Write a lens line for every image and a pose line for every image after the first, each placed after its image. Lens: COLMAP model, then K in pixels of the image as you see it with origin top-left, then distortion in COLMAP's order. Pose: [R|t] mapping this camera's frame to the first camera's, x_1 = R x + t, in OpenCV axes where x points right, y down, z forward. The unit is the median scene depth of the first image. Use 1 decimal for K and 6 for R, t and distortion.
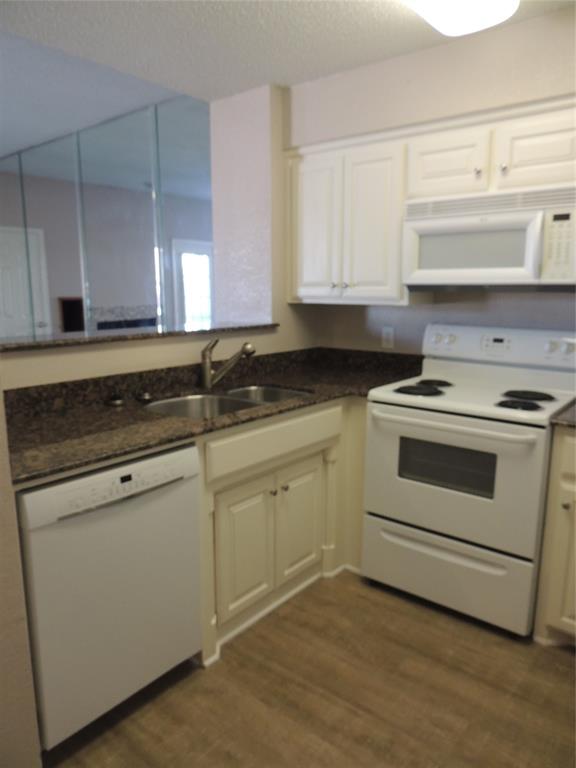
lens RADIAL K [[550.2, 0, 286.4], [0, 550.2, 384.5], [0, 0, 1]] dist [-0.013233, -0.003095]
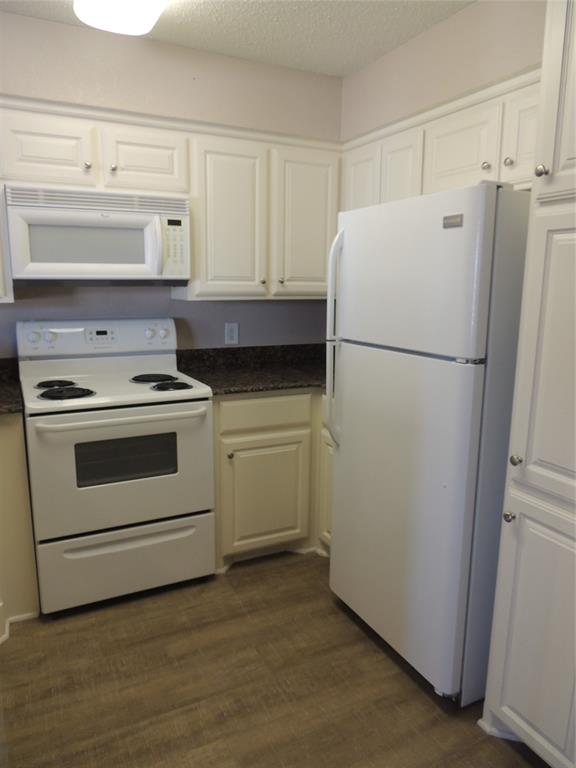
lens RADIAL K [[550.2, 0, 286.4], [0, 550.2, 384.5], [0, 0, 1]] dist [-0.013233, -0.003095]
pose [[0.408023, -0.169811, 0.897040, -0.497044], [0.149811, 0.981685, 0.117693, -0.064328], [-0.900596, 0.086365, 0.425990, 0.298767]]
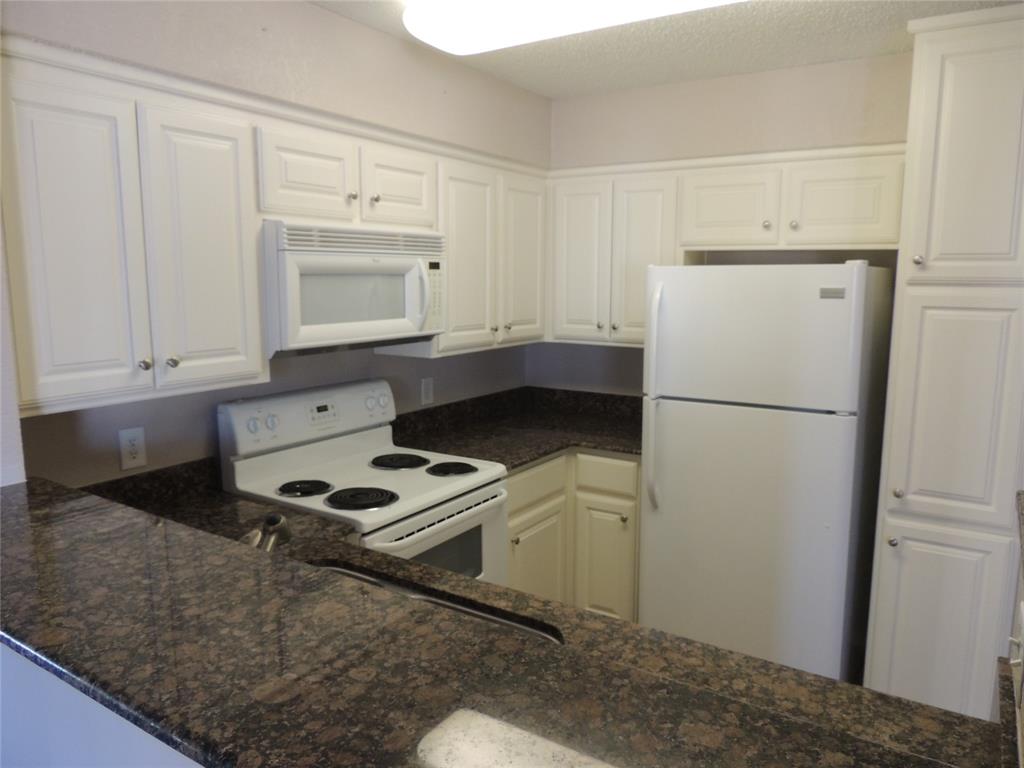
lens RADIAL K [[733.5, 0, 516.6], [0, 733.5, 383.8], [0, 0, 1]] dist [-0.013233, -0.003095]
pose [[-0.117852, -0.149819, 0.981664, -0.761402], [0.164479, 0.971954, 0.168083, -0.285577], [-0.979315, 0.181272, -0.089905, 0.973121]]
